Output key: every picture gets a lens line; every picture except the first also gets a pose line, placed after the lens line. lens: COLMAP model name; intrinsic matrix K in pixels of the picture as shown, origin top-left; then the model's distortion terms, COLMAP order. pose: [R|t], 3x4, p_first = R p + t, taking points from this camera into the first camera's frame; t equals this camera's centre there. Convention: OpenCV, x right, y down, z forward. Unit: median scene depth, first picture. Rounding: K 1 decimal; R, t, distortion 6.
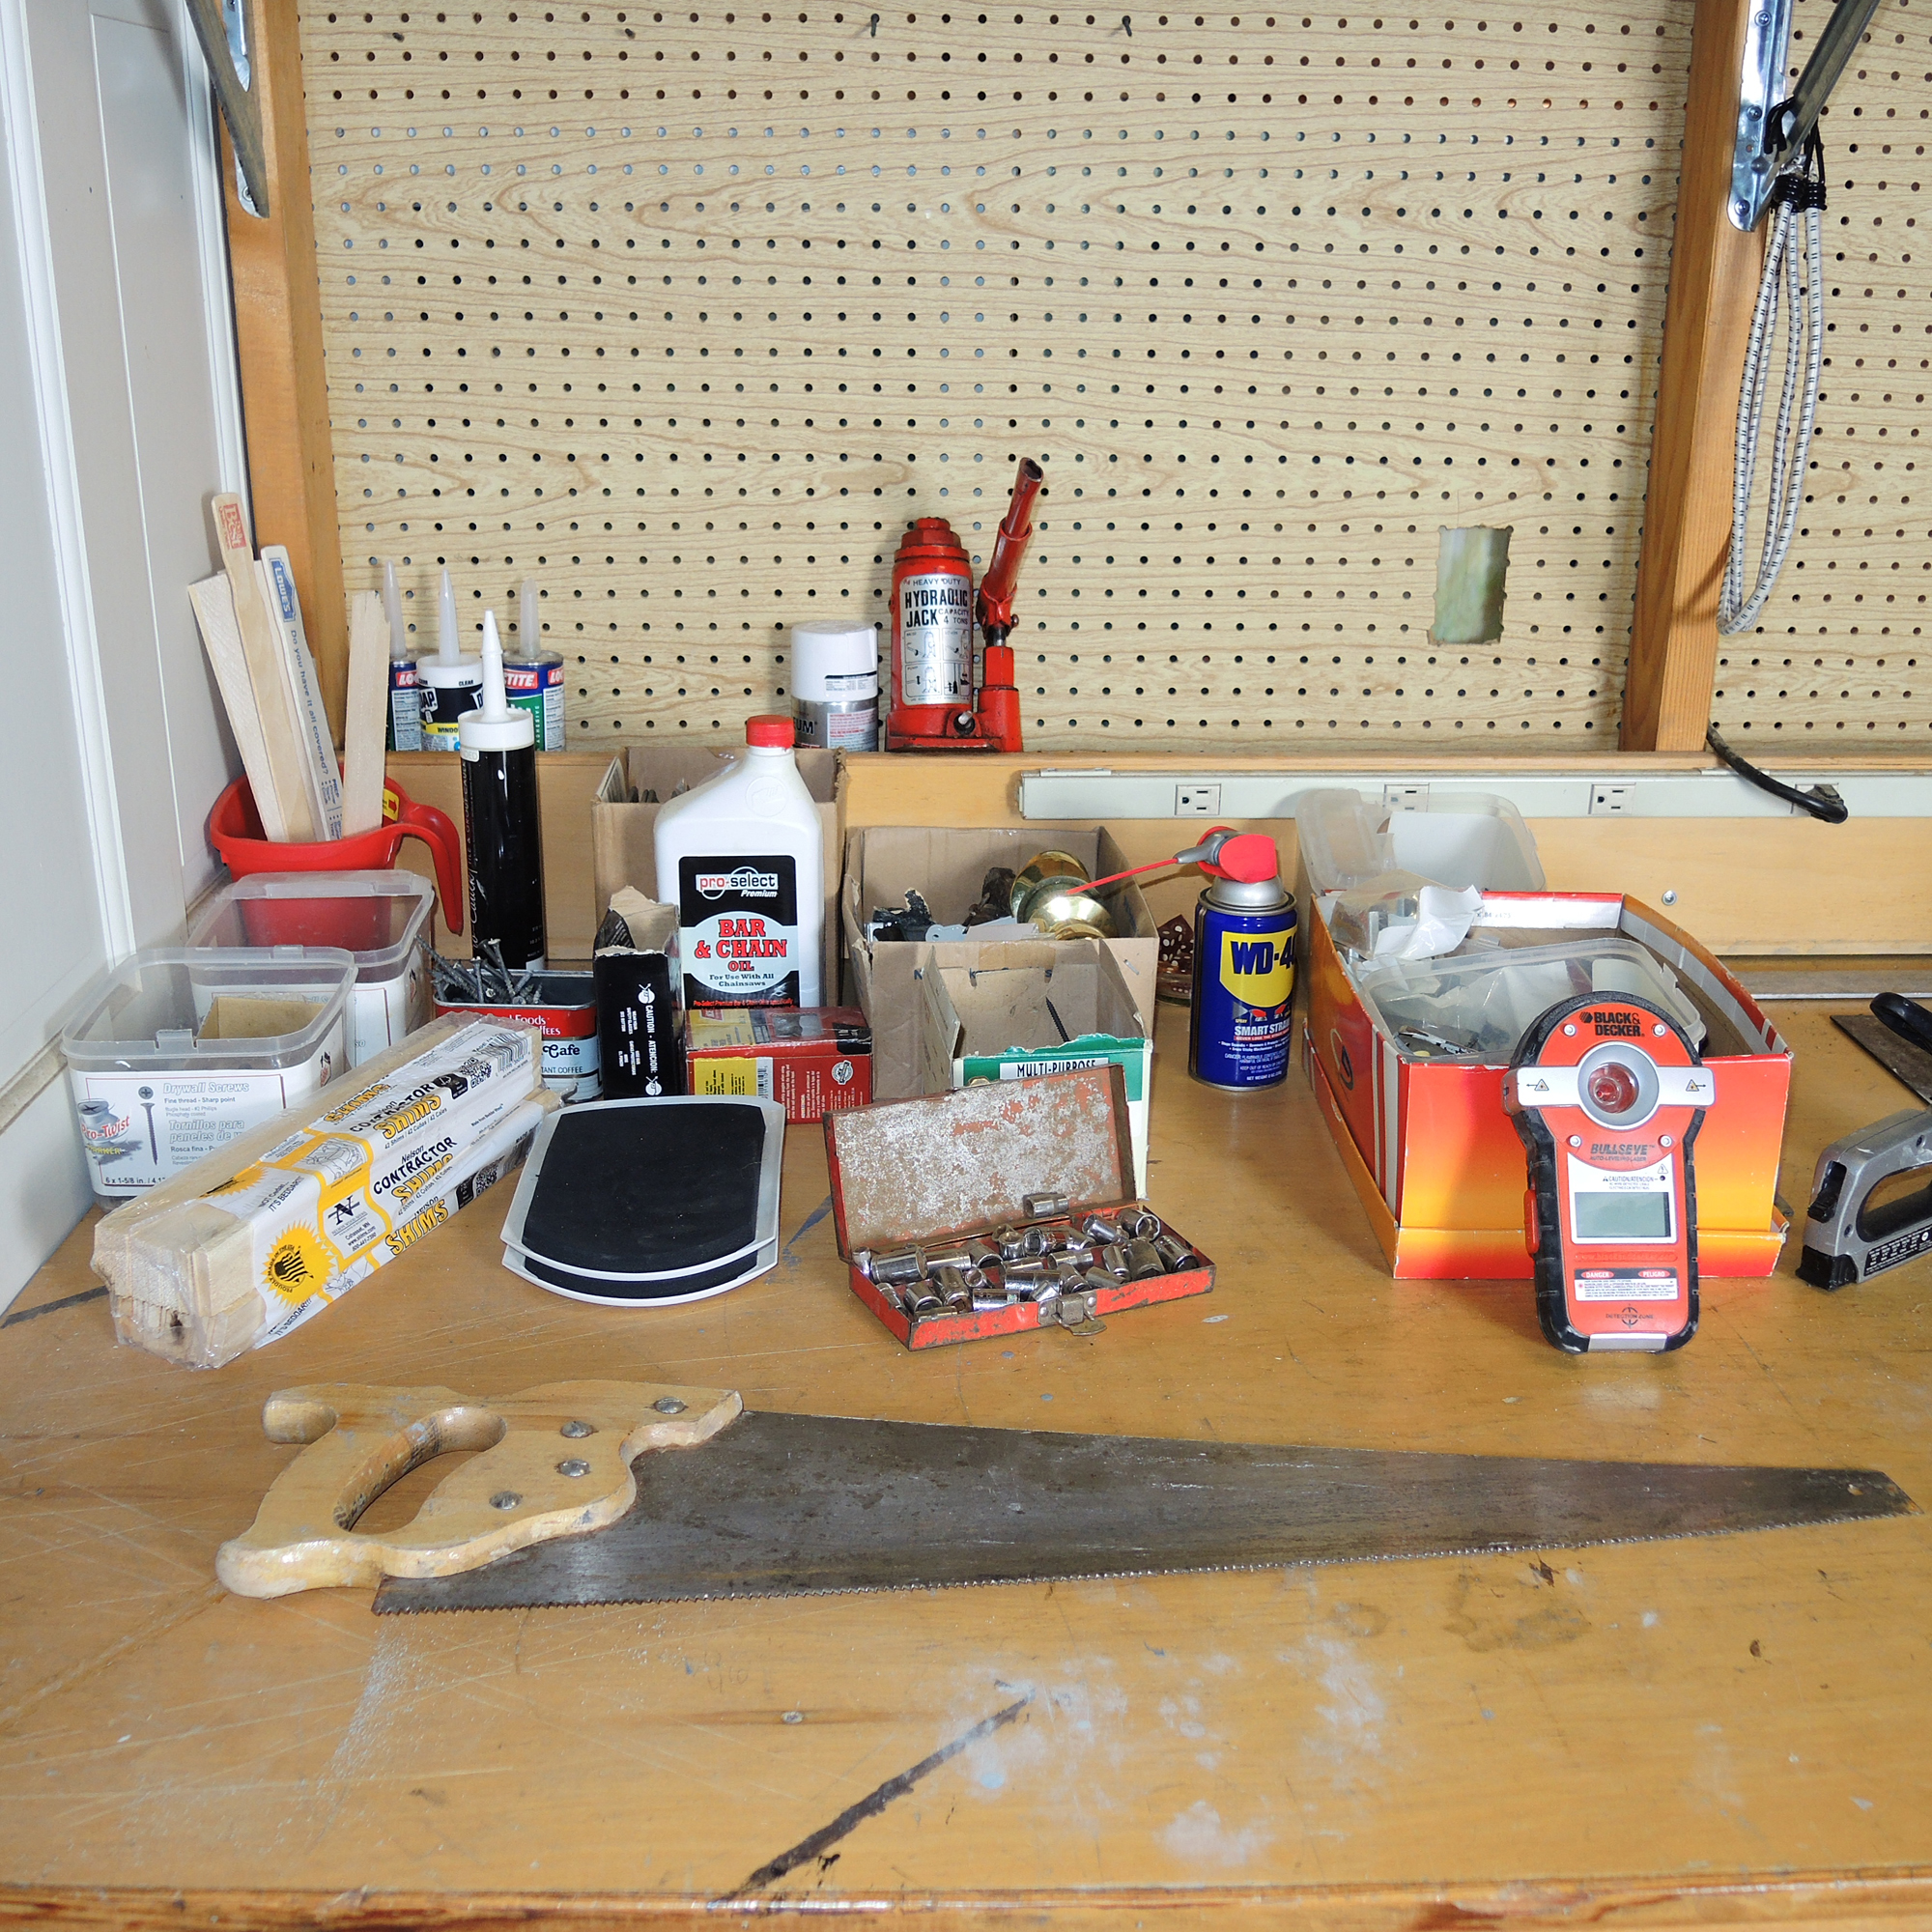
lens RADIAL K [[2157.4, 0, 966.0], [0, 2157.4, 966.0], [0, 0, 1]] dist [-0.027081, -0.073616]
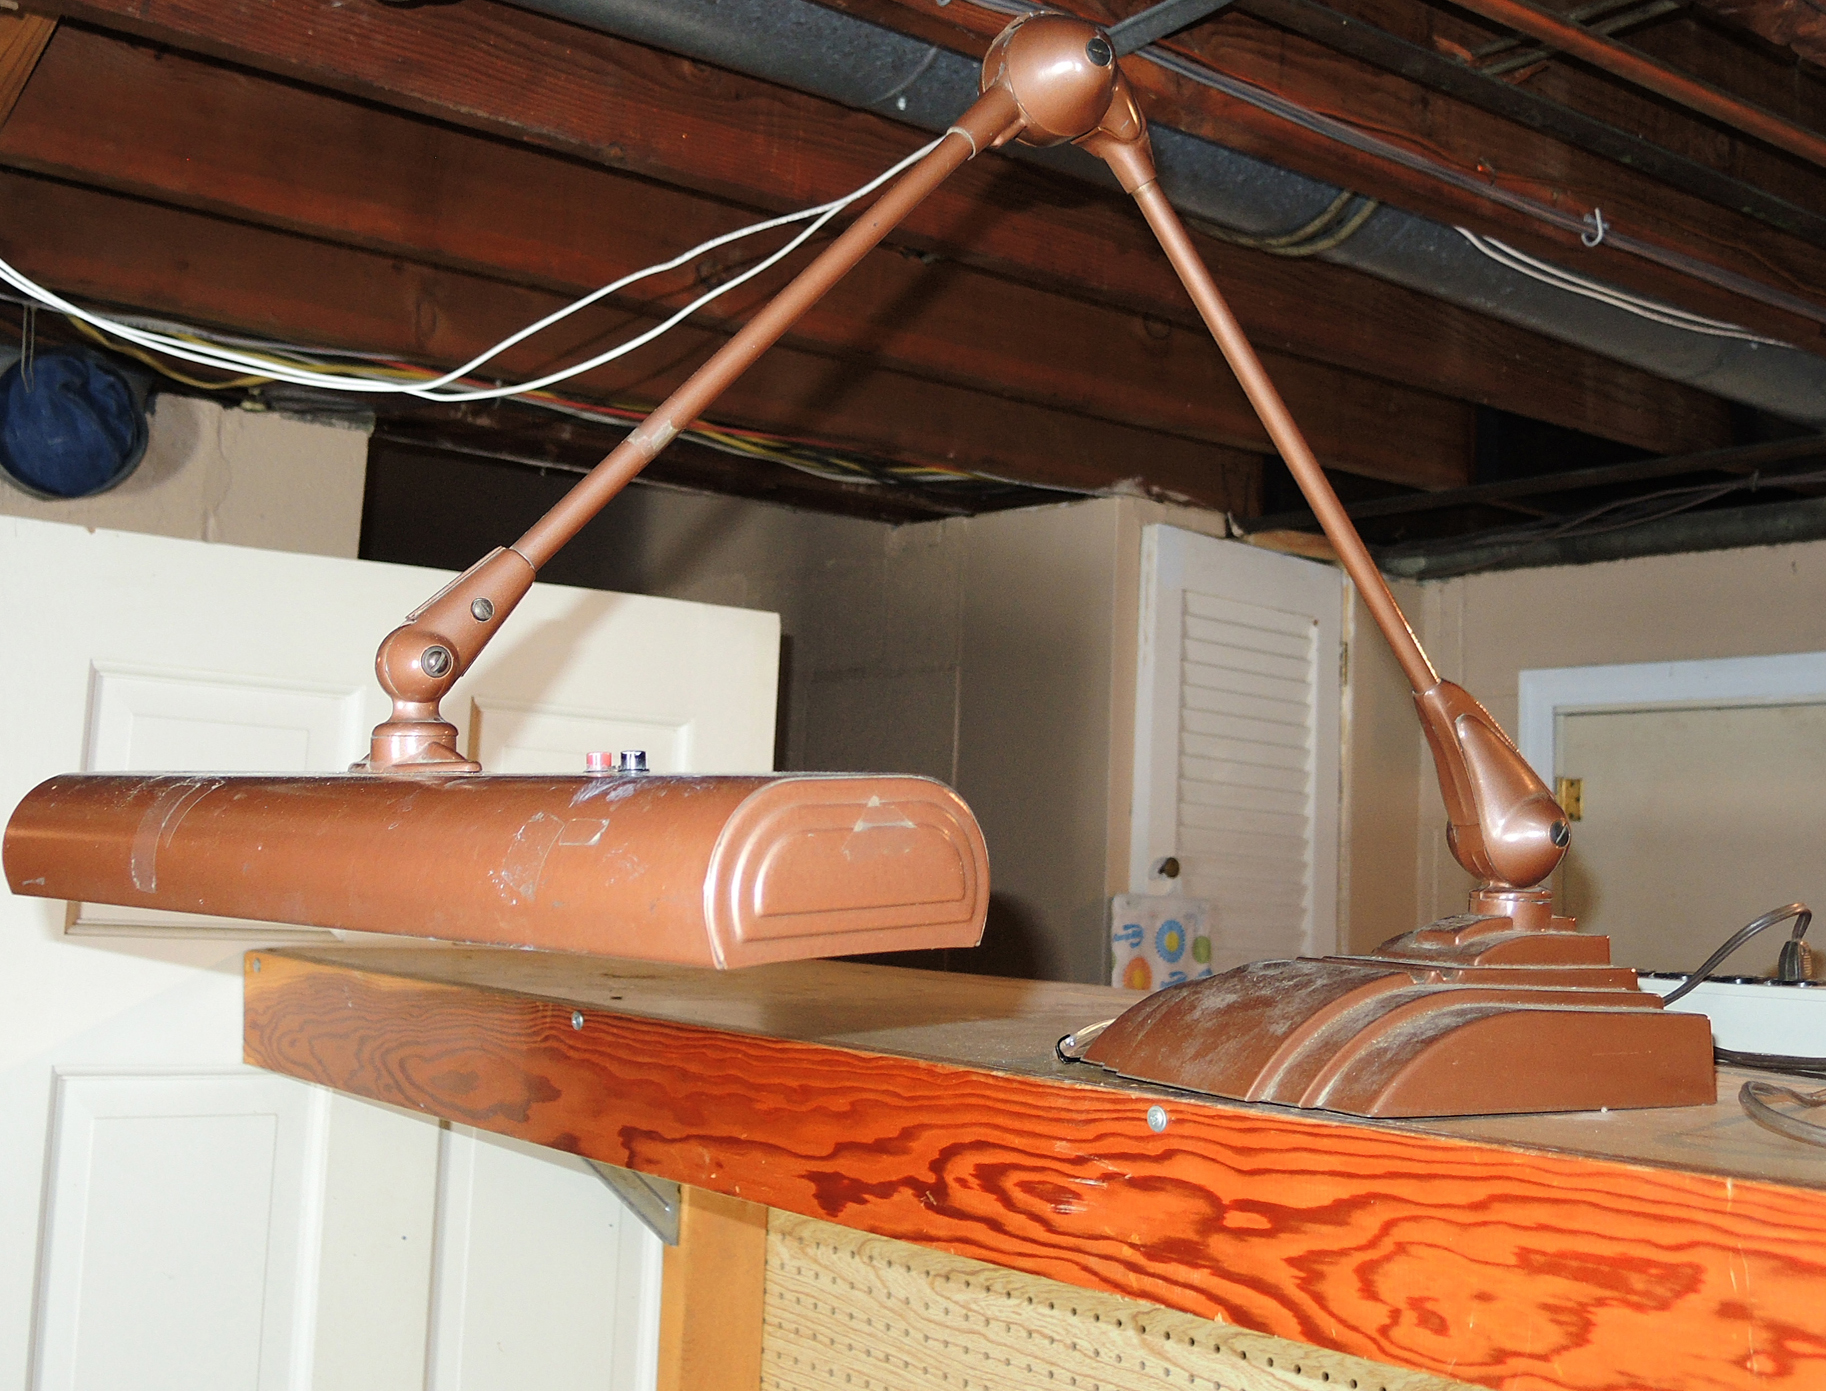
lens RADIAL K [[2239.1, 0, 957.8], [0, 2239.1, 548.7], [0, 0, 1]] dist [-0.030473, -0.074761]
pose [[0.605402, -0.098775, -0.789767, 0.802452], [-0.296837, 0.892659, -0.339186, -0.295288], [0.738496, 0.439776, 0.511098, 0.237575]]
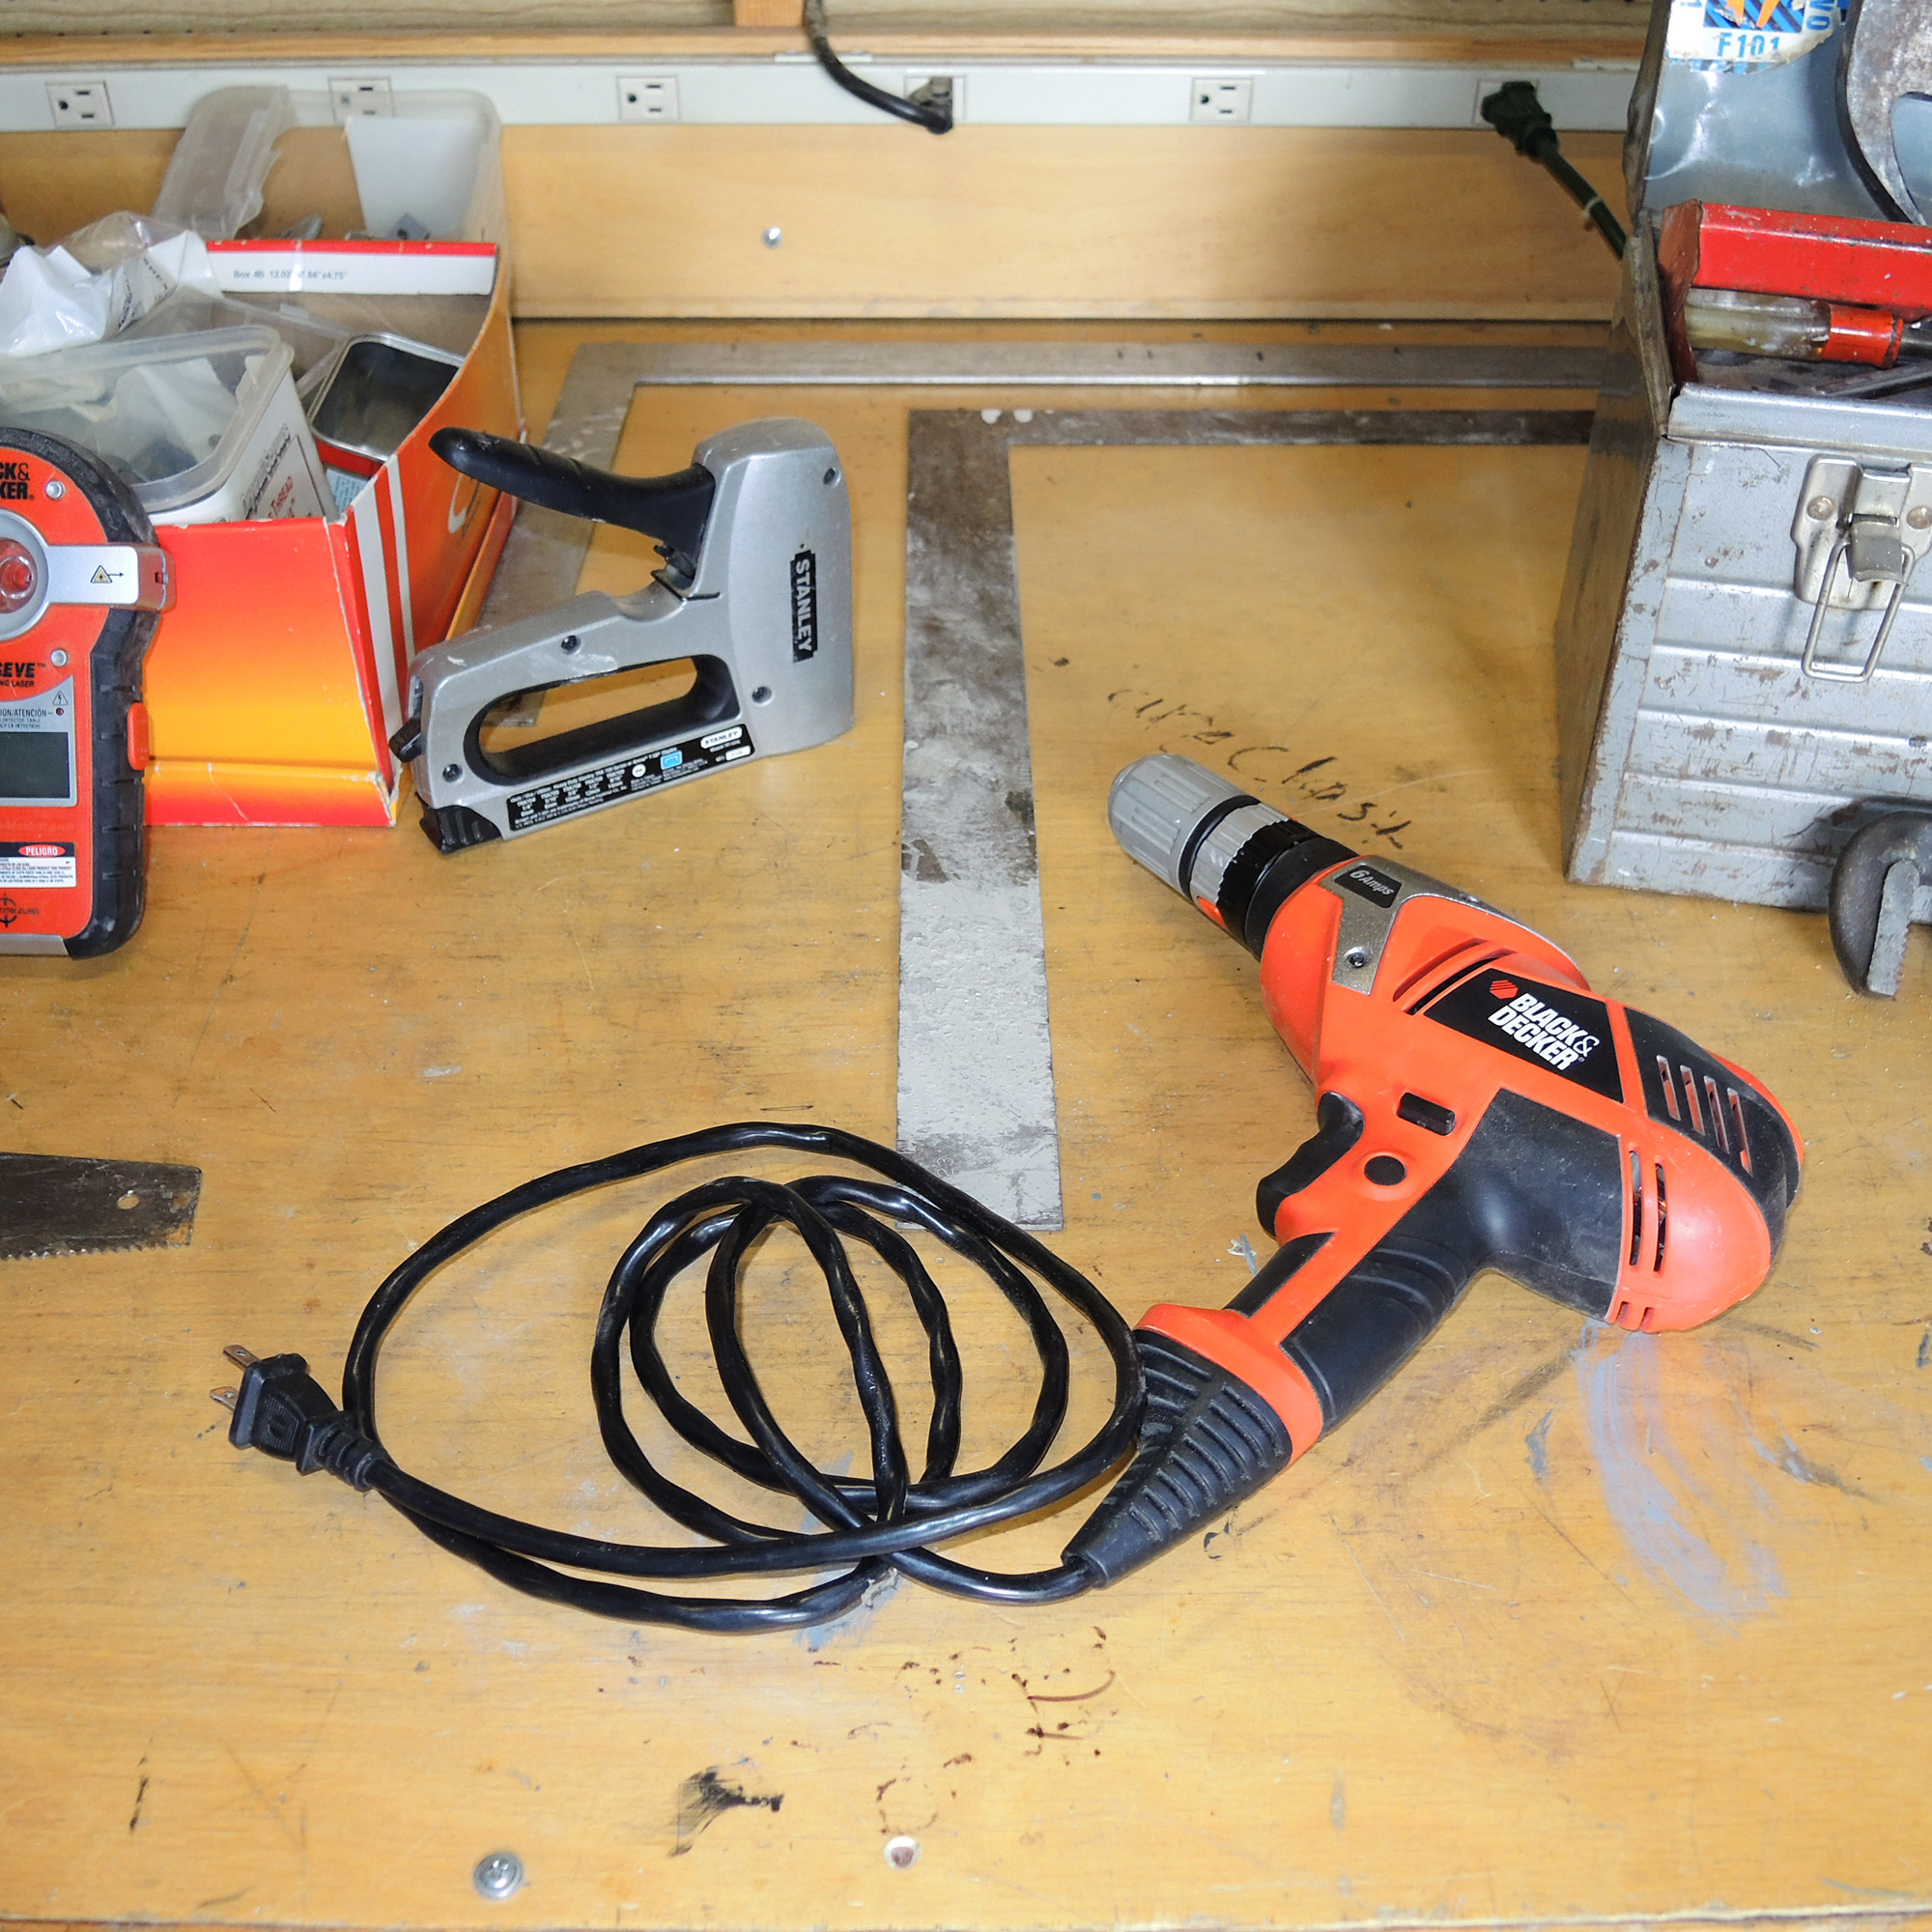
lens RADIAL K [[2150.2, 0, 959.1], [0, 2150.2, 973.3], [0, 0, 1]] dist [-0.029405, -0.065255]
pose [[0.999785, 0.013583, -0.015651, 0.420703], [-0.007907, 0.948125, 0.317801, -0.027212], [0.019156, -0.317609, 0.948028, 0.227012]]
